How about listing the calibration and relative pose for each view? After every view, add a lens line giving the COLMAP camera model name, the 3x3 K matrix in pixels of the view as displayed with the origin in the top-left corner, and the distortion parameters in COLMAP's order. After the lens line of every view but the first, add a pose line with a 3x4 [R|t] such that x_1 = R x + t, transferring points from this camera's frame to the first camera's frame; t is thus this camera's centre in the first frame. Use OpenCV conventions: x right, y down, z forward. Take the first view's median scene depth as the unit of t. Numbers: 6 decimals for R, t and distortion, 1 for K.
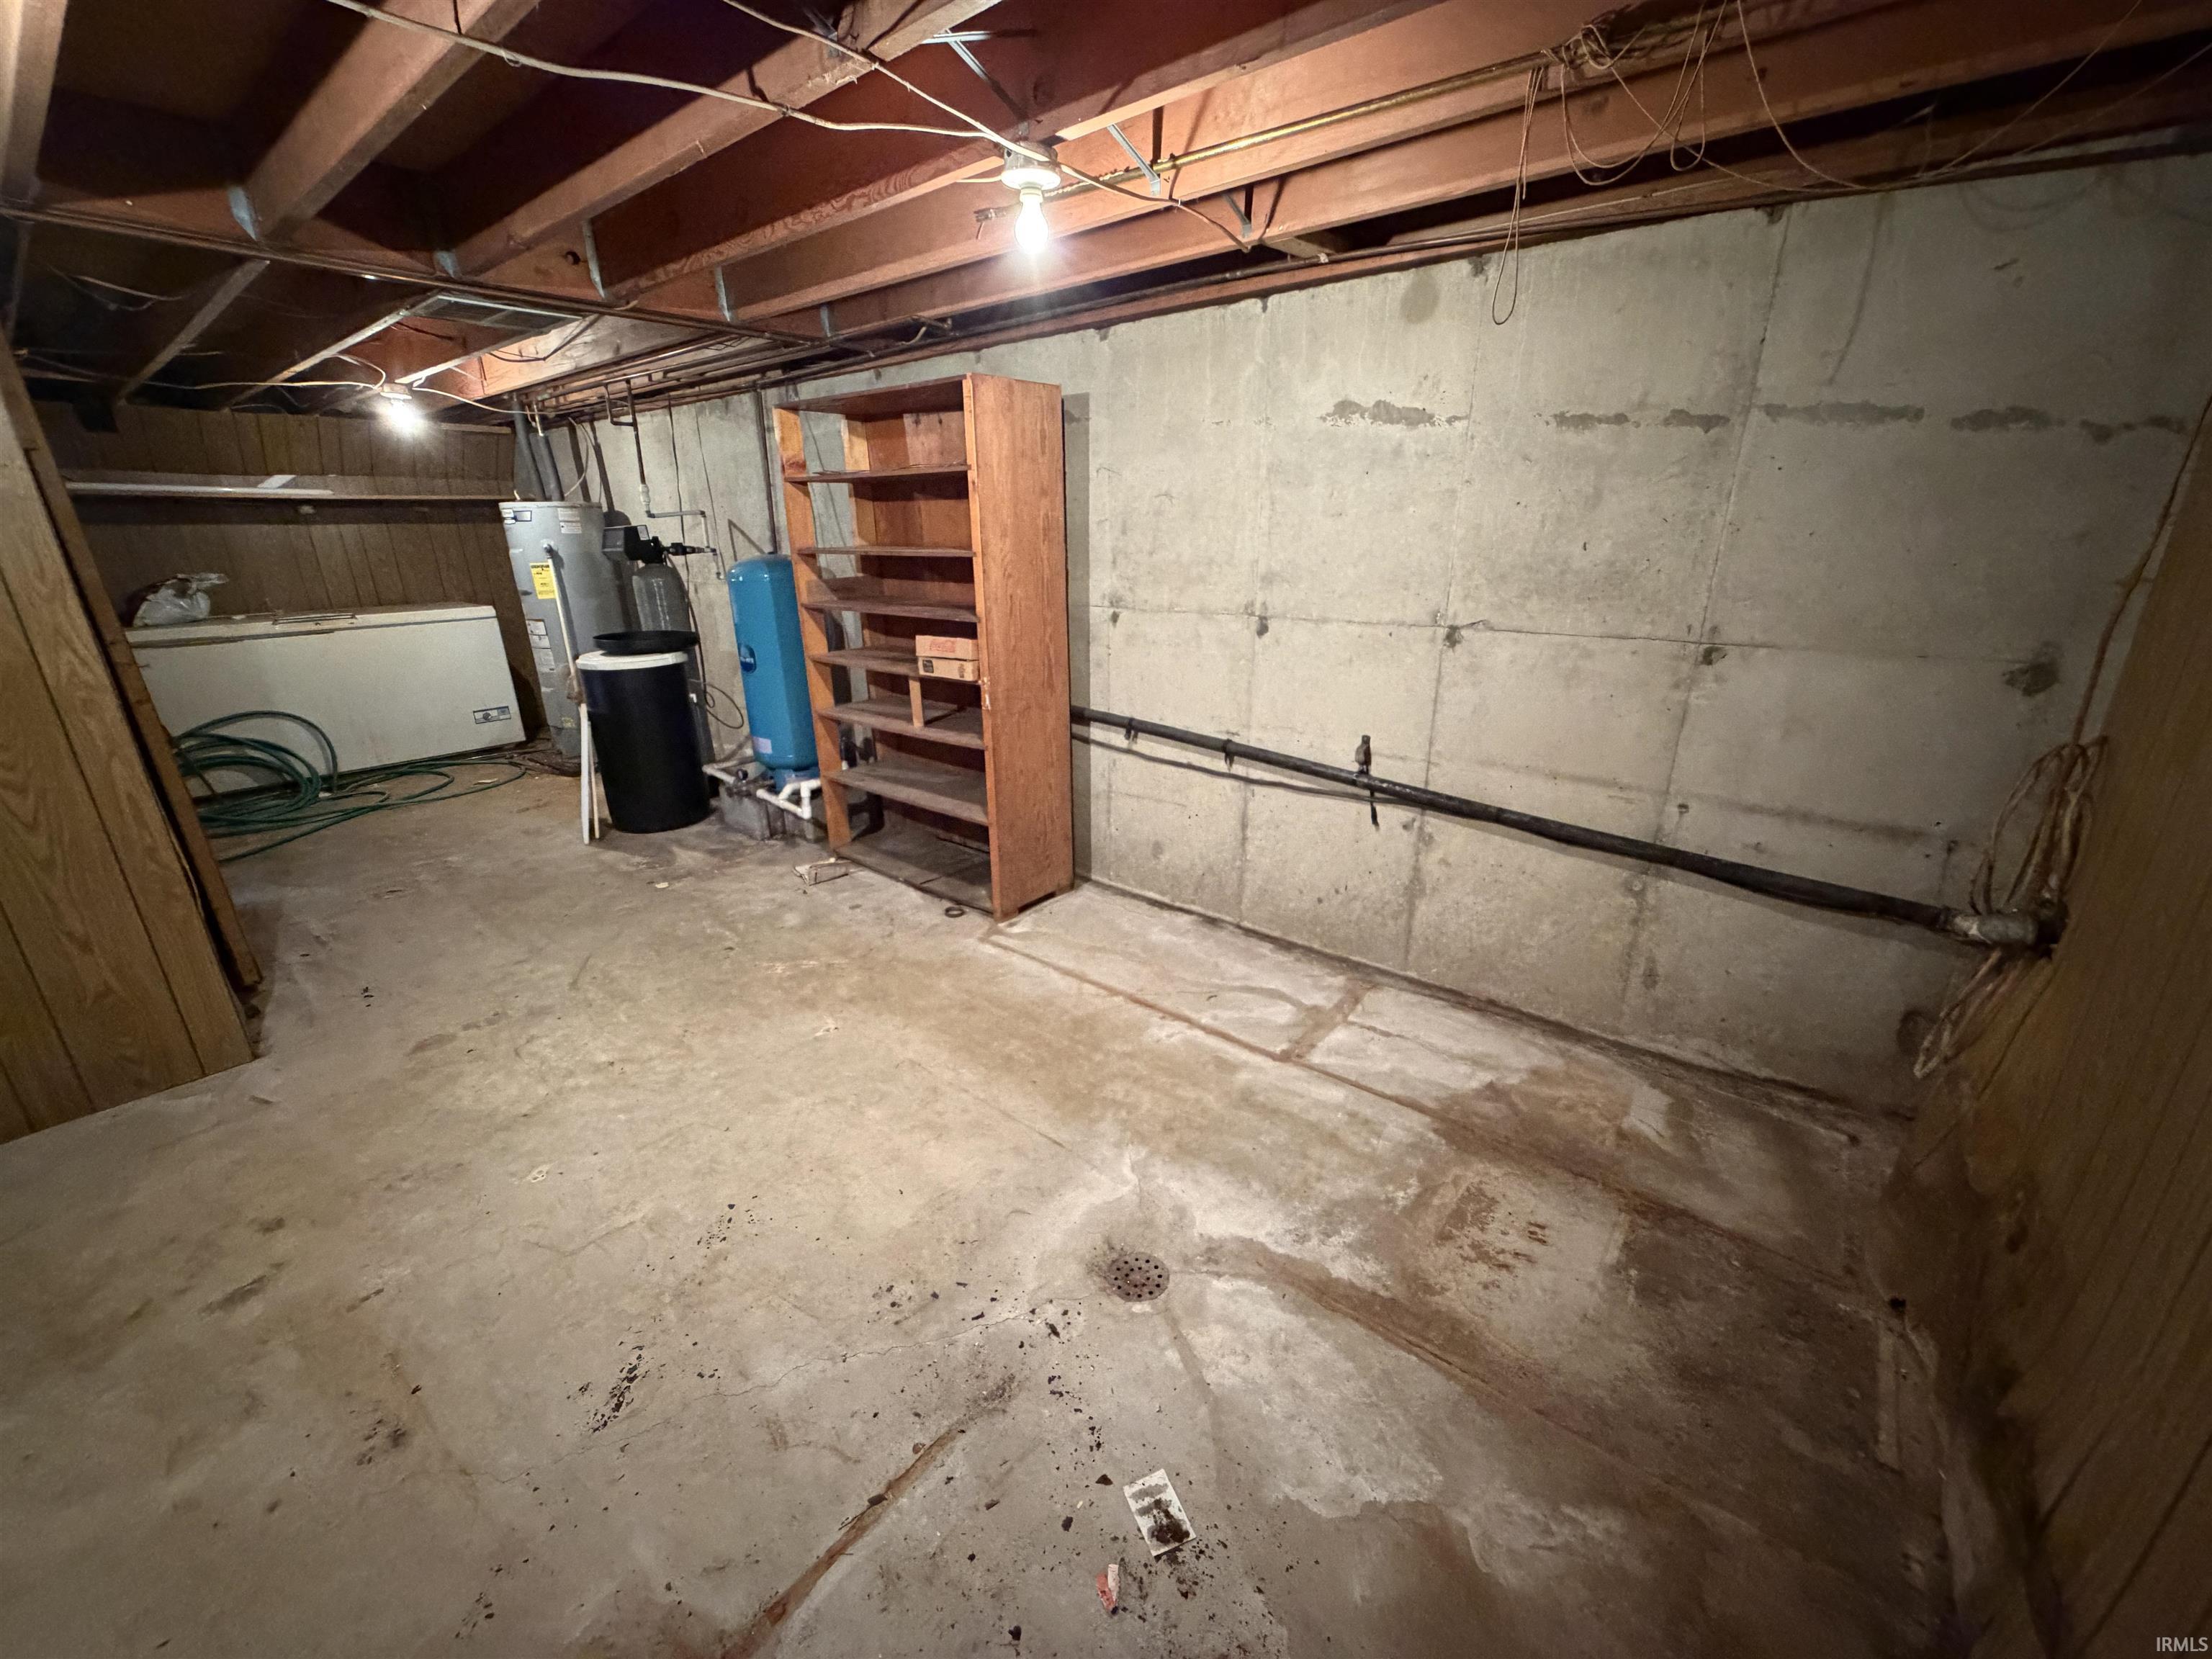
lens RADIAL K [[872.0, 0, 1103.1], [0, 872.0, 834.8], [0, 0, 1]] dist [0.000048, -0.000048]
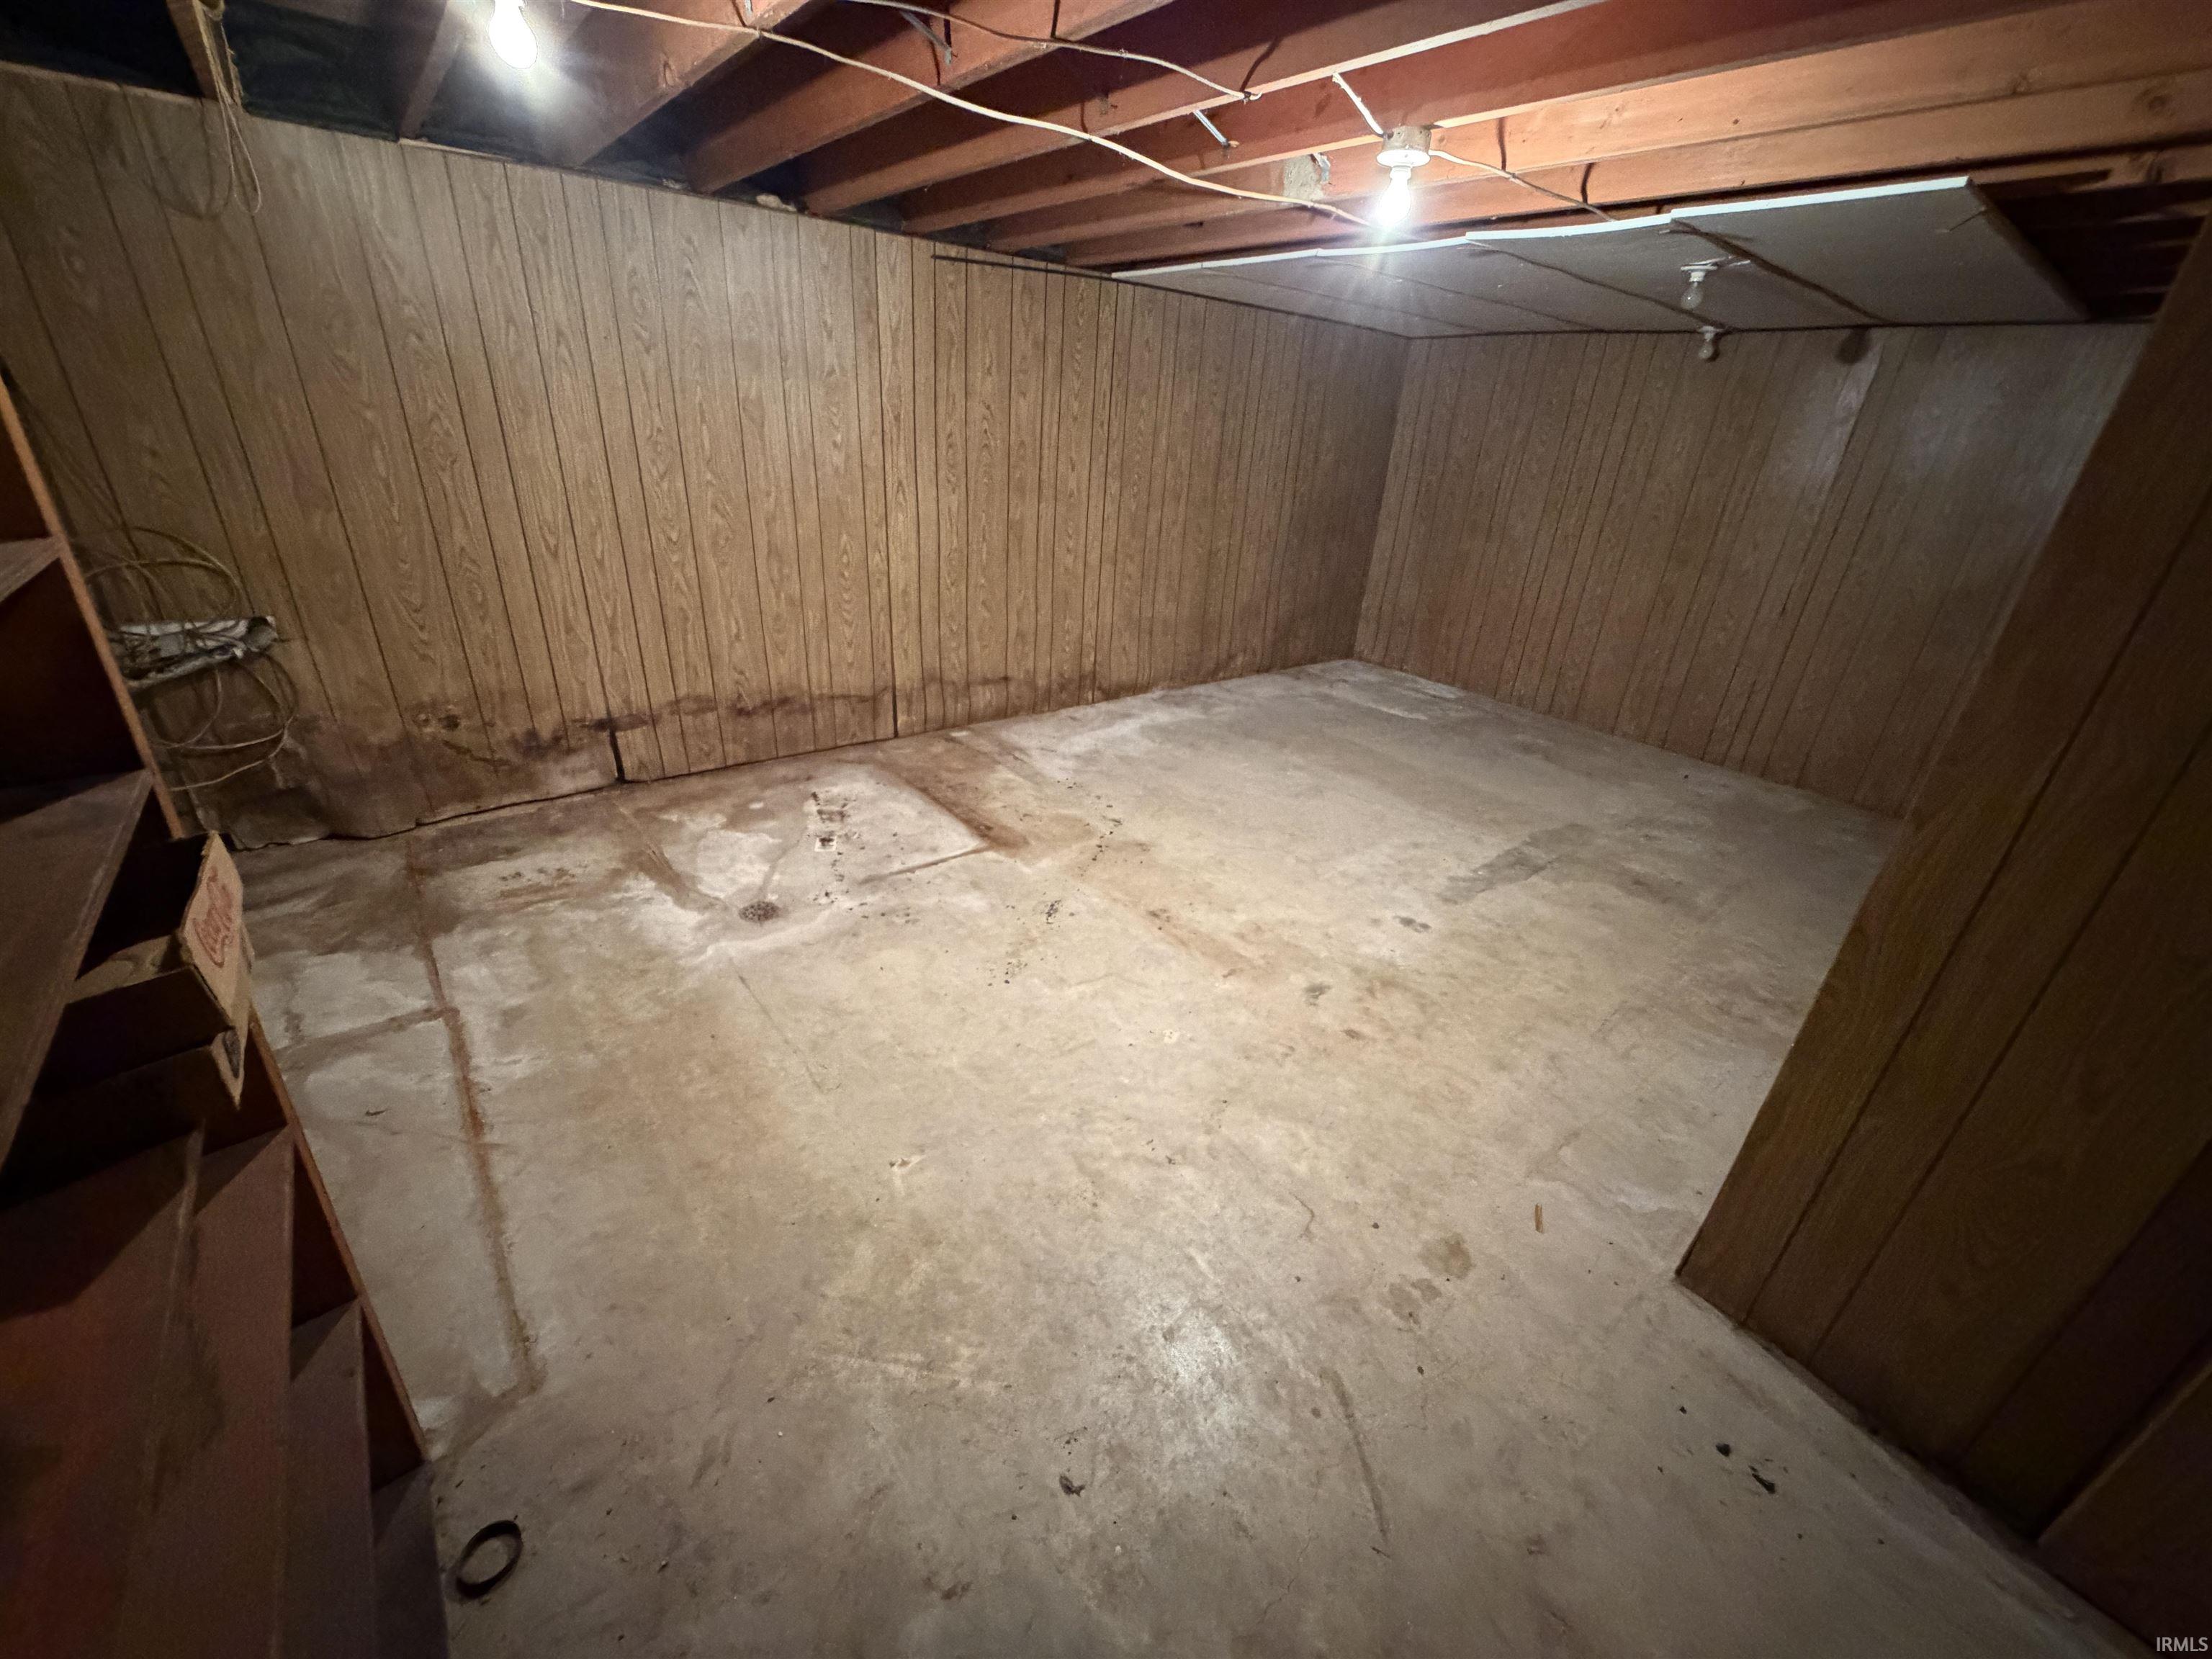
lens RADIAL K [[872.0, 0, 1107.3], [0, 872.0, 833.3], [0, 0, 1]] dist [0.000048, -0.000048]
pose [[-0.977000, -0.134541, 0.165440, -0.664030], [0.019246, 0.717036, 0.696771, -0.559497], [-0.212371, 0.683929, -0.697954, 1.512002]]
